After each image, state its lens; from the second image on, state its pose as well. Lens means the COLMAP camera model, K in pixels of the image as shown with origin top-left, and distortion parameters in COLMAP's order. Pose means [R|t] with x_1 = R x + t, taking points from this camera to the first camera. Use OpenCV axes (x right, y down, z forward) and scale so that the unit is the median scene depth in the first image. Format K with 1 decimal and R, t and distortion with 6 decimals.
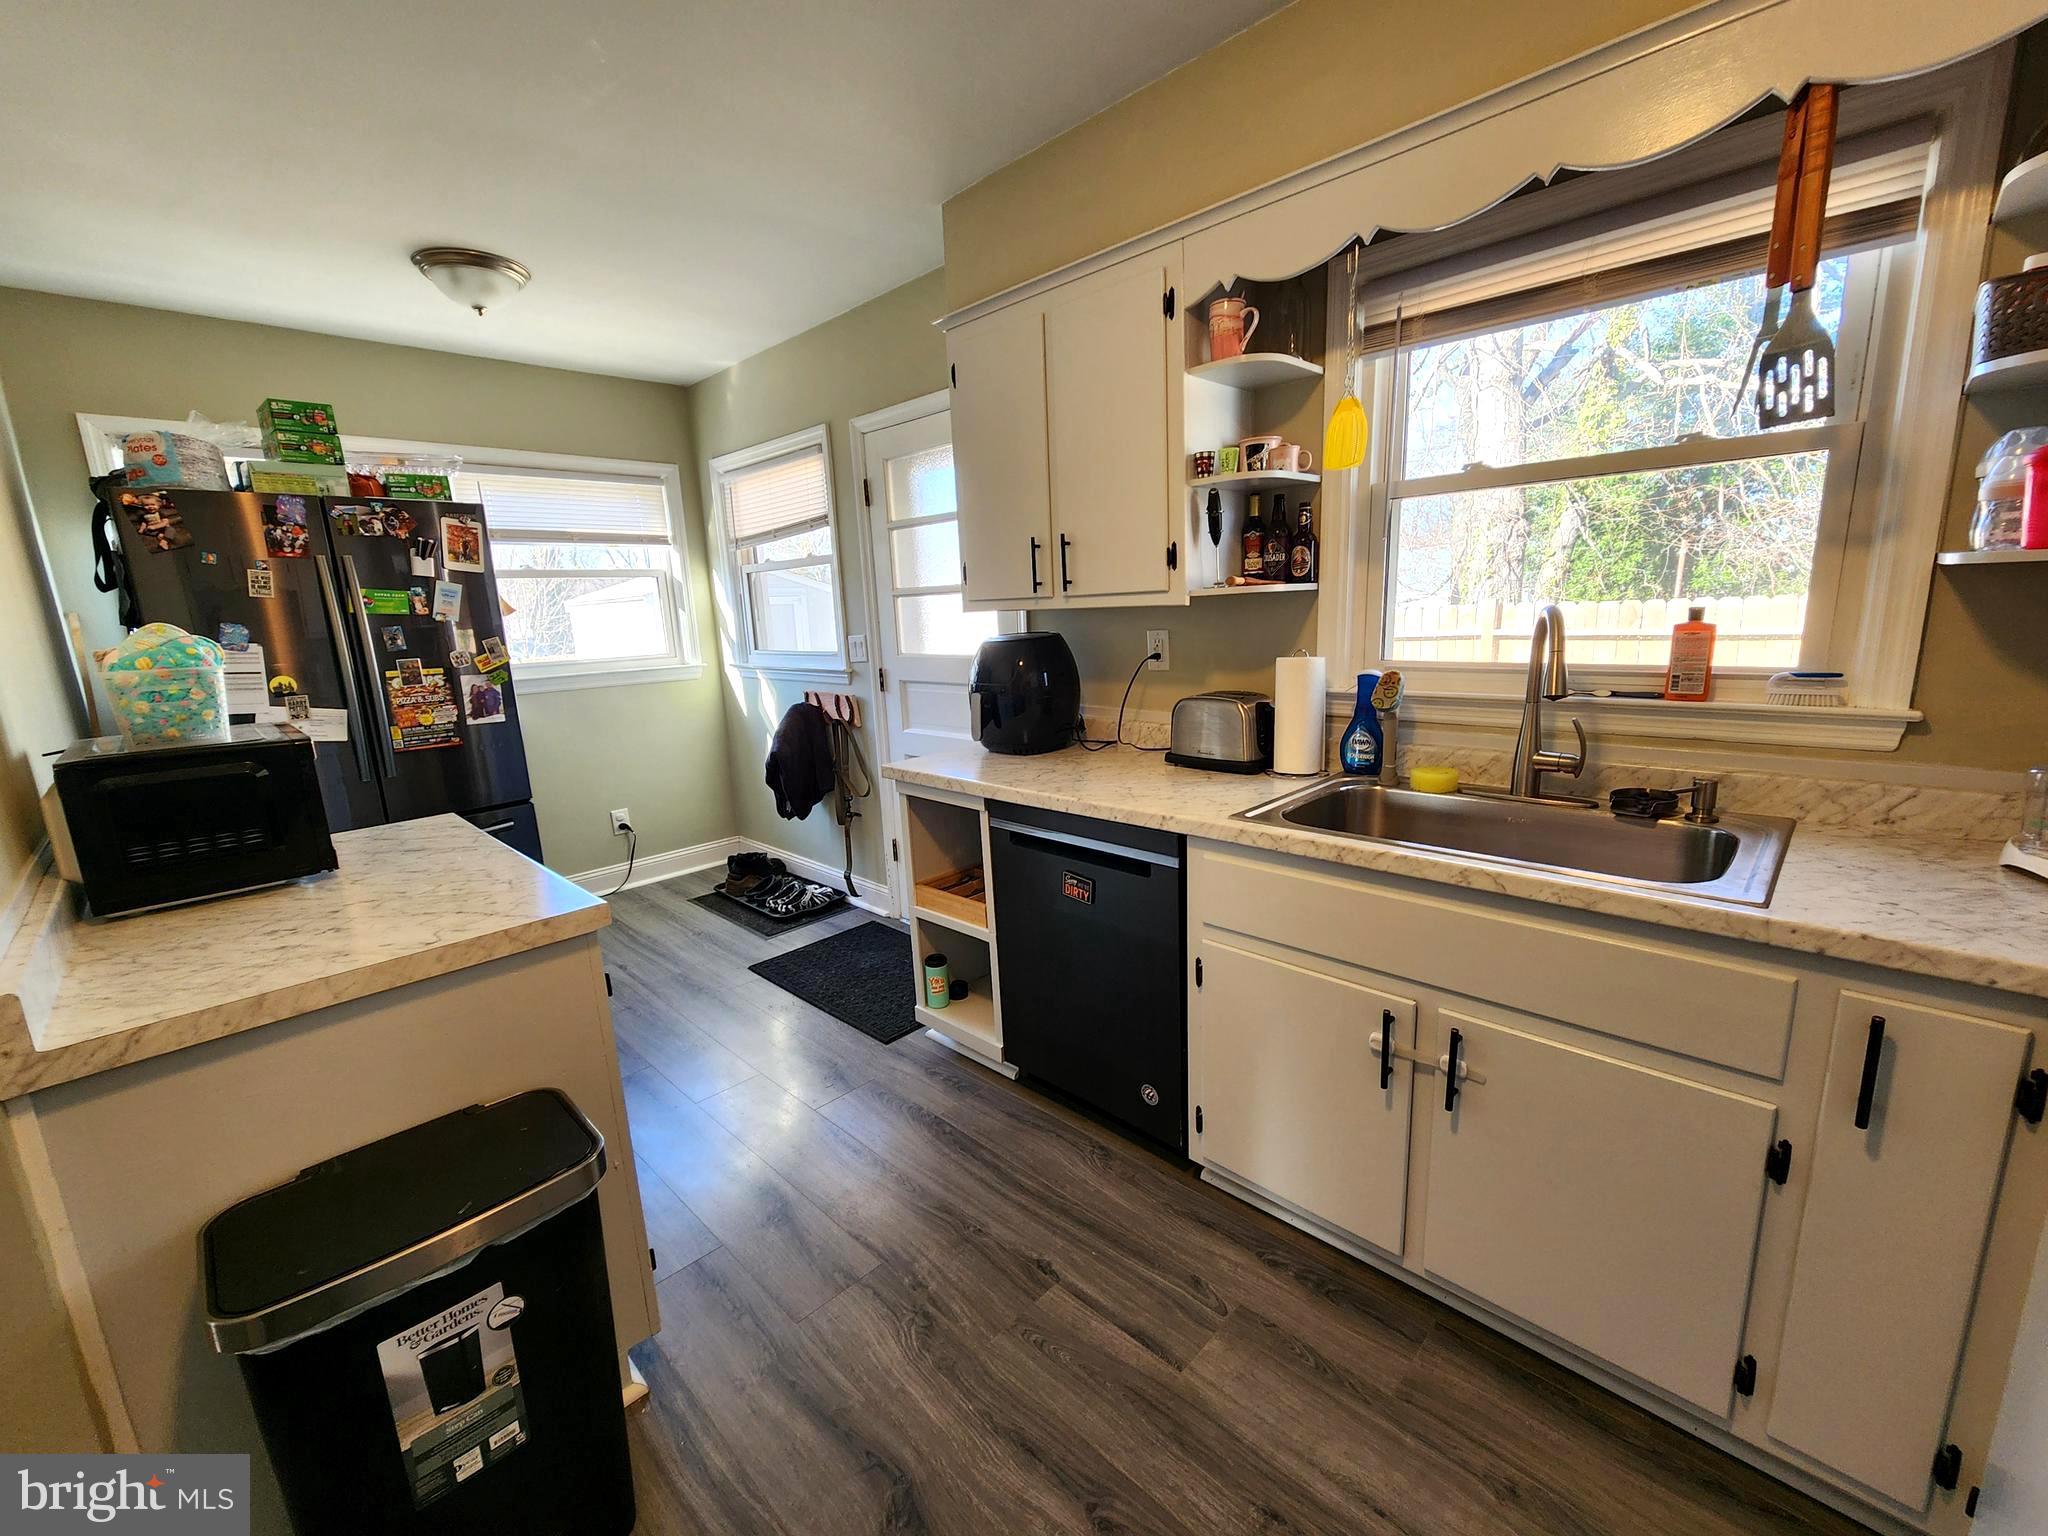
lens RADIAL K [[840.5, 0, 1022.4], [0, 840.5, 769.2], [0, 0, 1]] dist [0.002935, -0.002080]
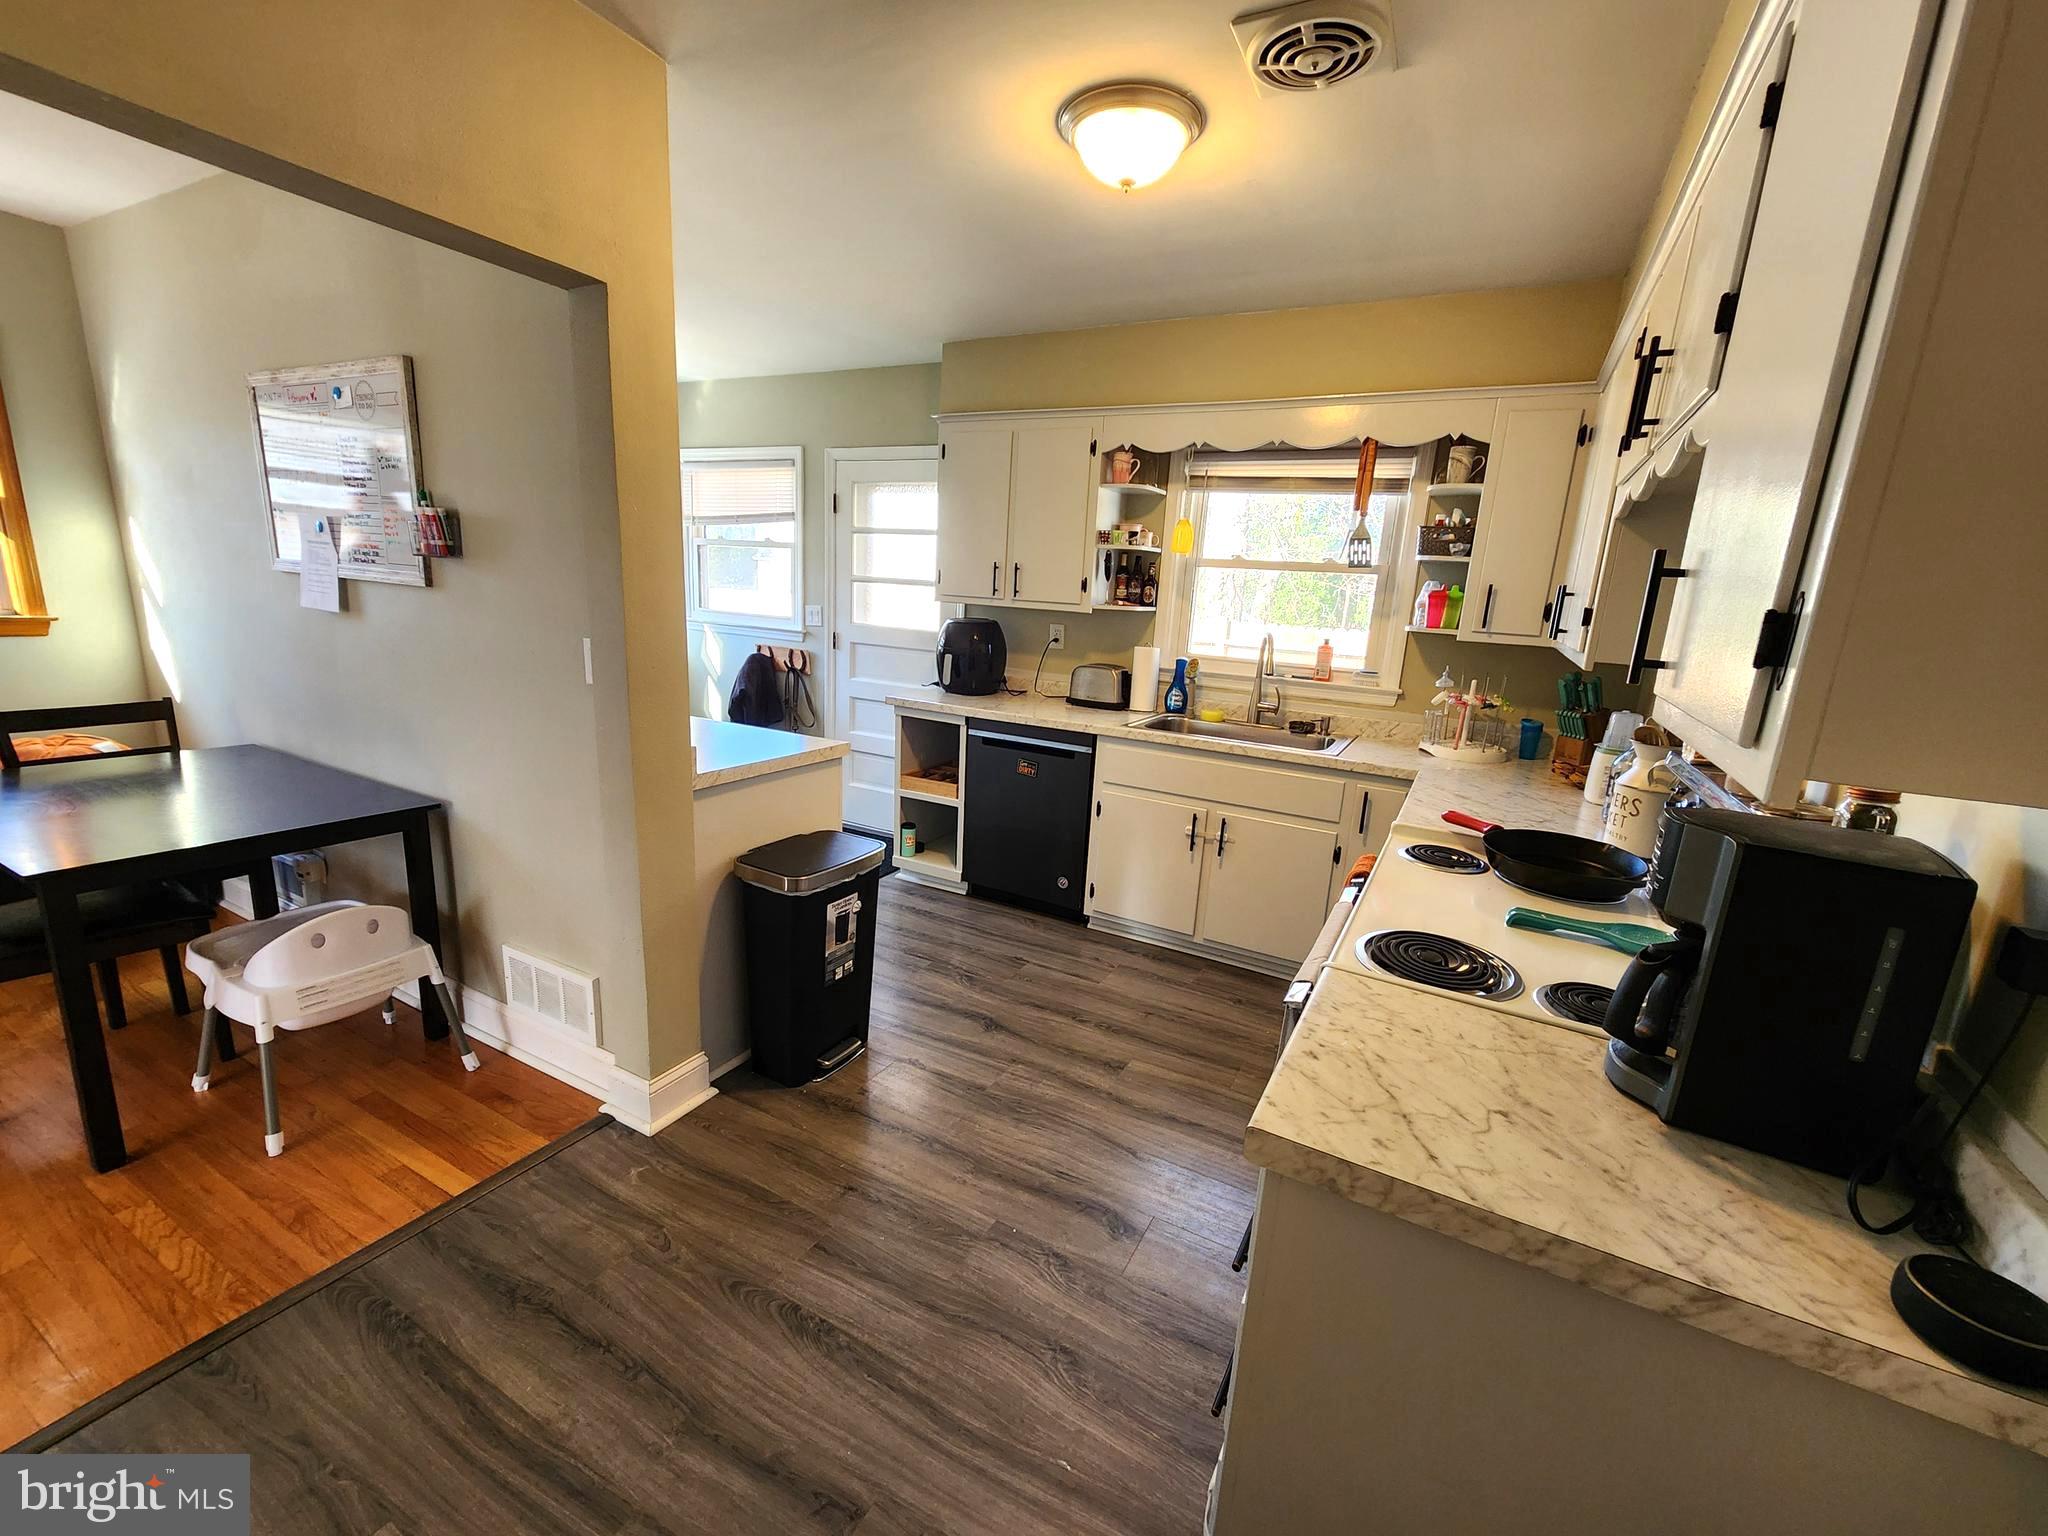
lens RADIAL K [[840.5, 0, 1026.6], [0, 840.5, 759.9], [0, 0, 1]] dist [0.002935, -0.002080]
pose [[0.955203, 0.039640, 0.293286, -0.489057], [-0.043038, 0.999060, 0.005139, 0.123867], [-0.292806, -0.017531, 0.956011, -0.739942]]
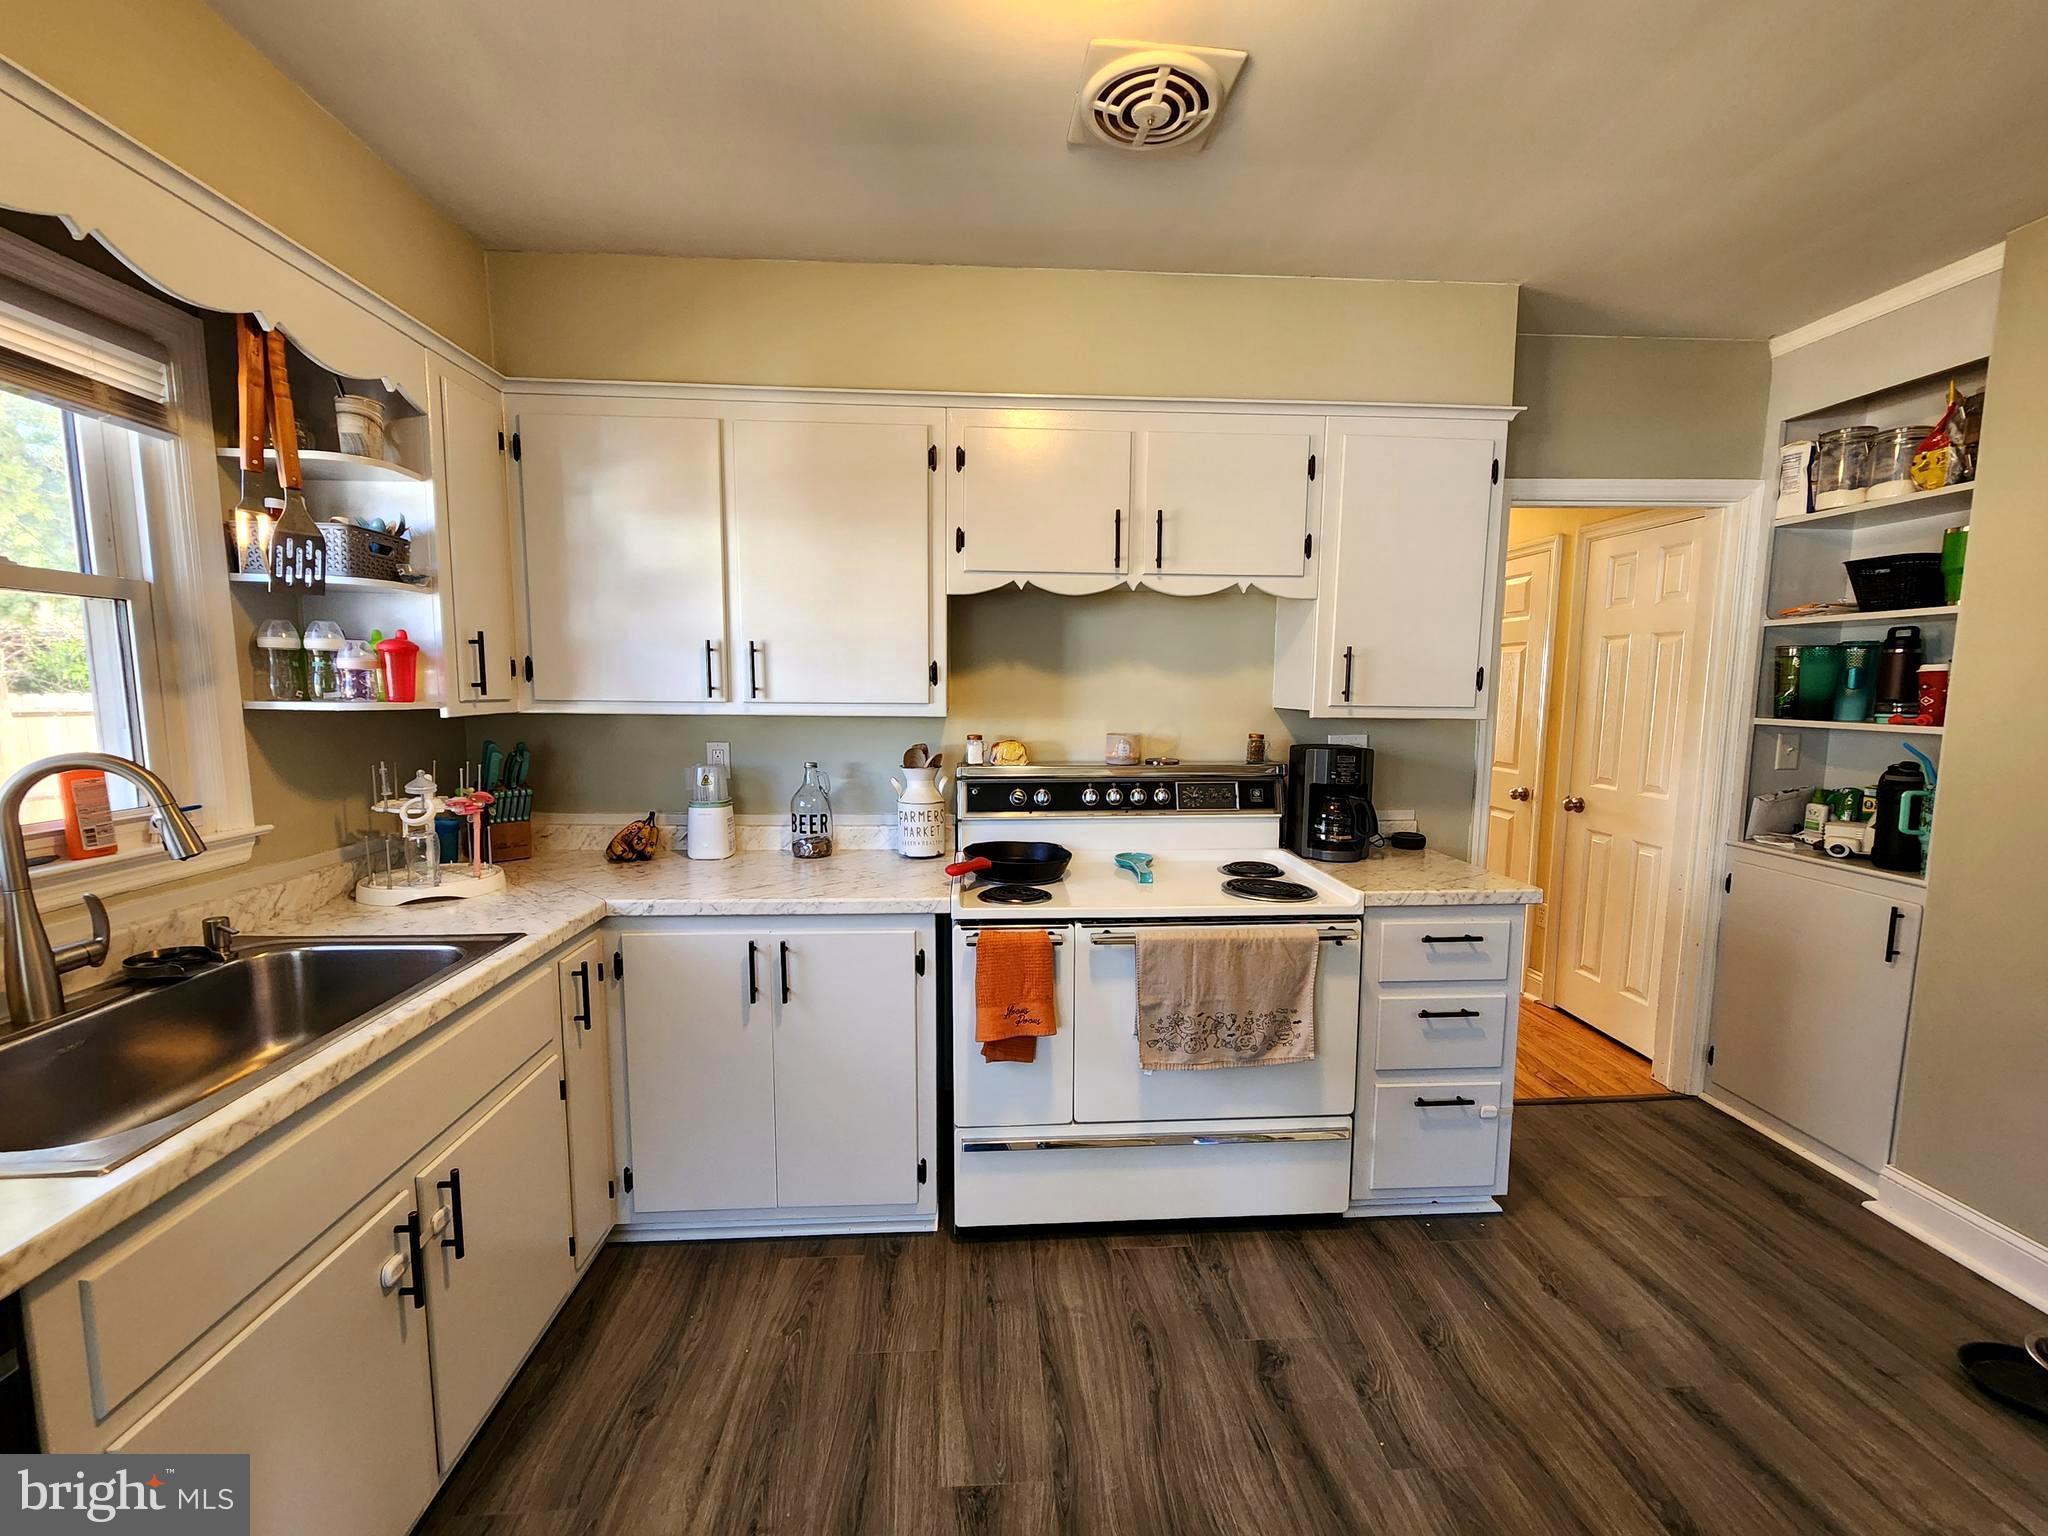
lens RADIAL K [[840.5, 0, 1023.1], [0, 840.5, 770.8], [0, 0, 1]] dist [0.002935, -0.002080]
pose [[-0.744221, -0.027788, 0.667355, -0.455801], [0.161359, 0.962061, 0.220004, -0.181088], [-0.648149, 0.271416, -0.711503, 0.854785]]
